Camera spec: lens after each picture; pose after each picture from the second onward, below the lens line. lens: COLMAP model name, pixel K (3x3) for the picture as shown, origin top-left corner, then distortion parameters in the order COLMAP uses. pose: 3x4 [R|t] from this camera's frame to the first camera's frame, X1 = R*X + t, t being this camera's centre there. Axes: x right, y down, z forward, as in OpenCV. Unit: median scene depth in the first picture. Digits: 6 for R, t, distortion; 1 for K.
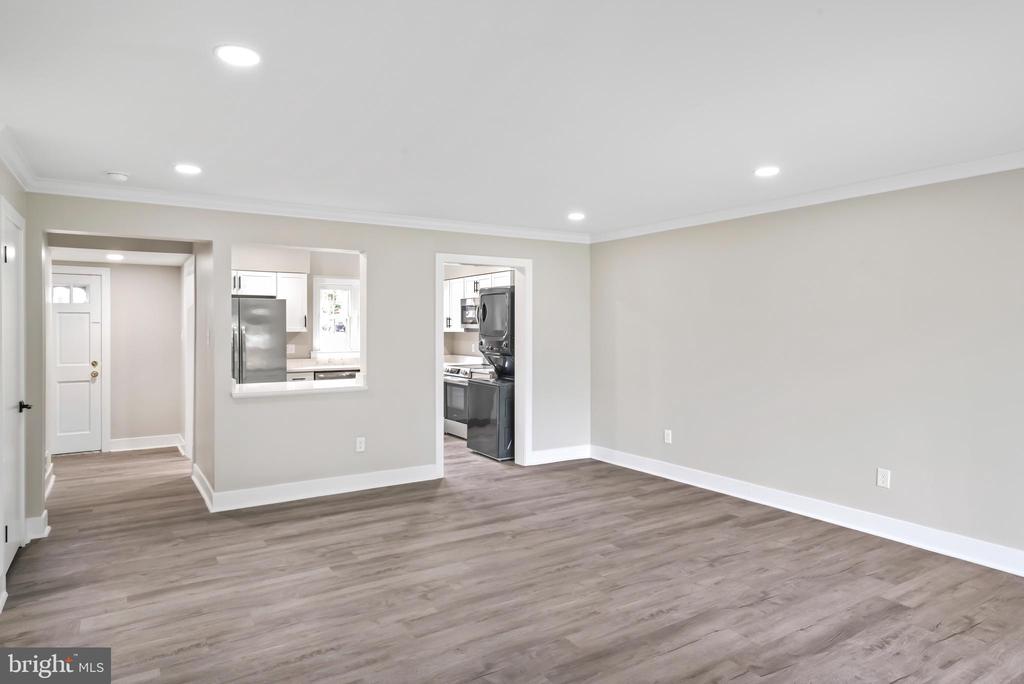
lens RADIAL K [[659.7, 0, 512.0], [0, 659.7, 342.0], [0, 0, 1]] dist [0.016493, -0.000803]
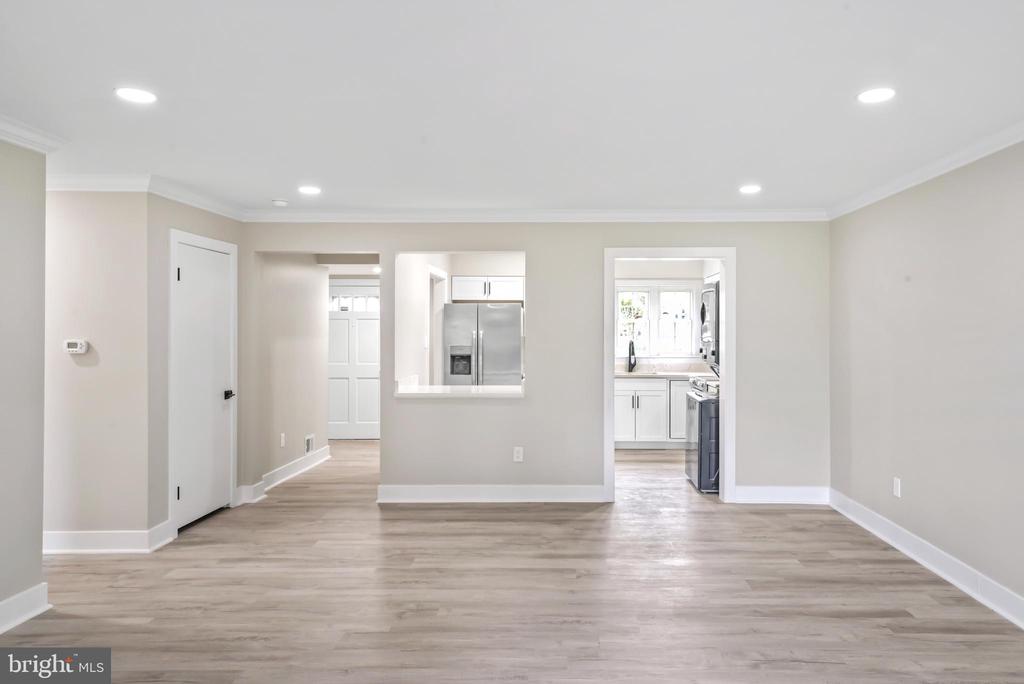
lens RADIAL K [[716.8, 0, 512.0], [0, 716.8, 342.0], [0, 0, 1]] dist [0.026549, 0.000505]
pose [[0.825059, 0.009250, -0.564971, 0.473812], [-0.013963, 0.999894, -0.004021, -0.003773], [0.564874, 0.011207, 0.825101, 0.188696]]
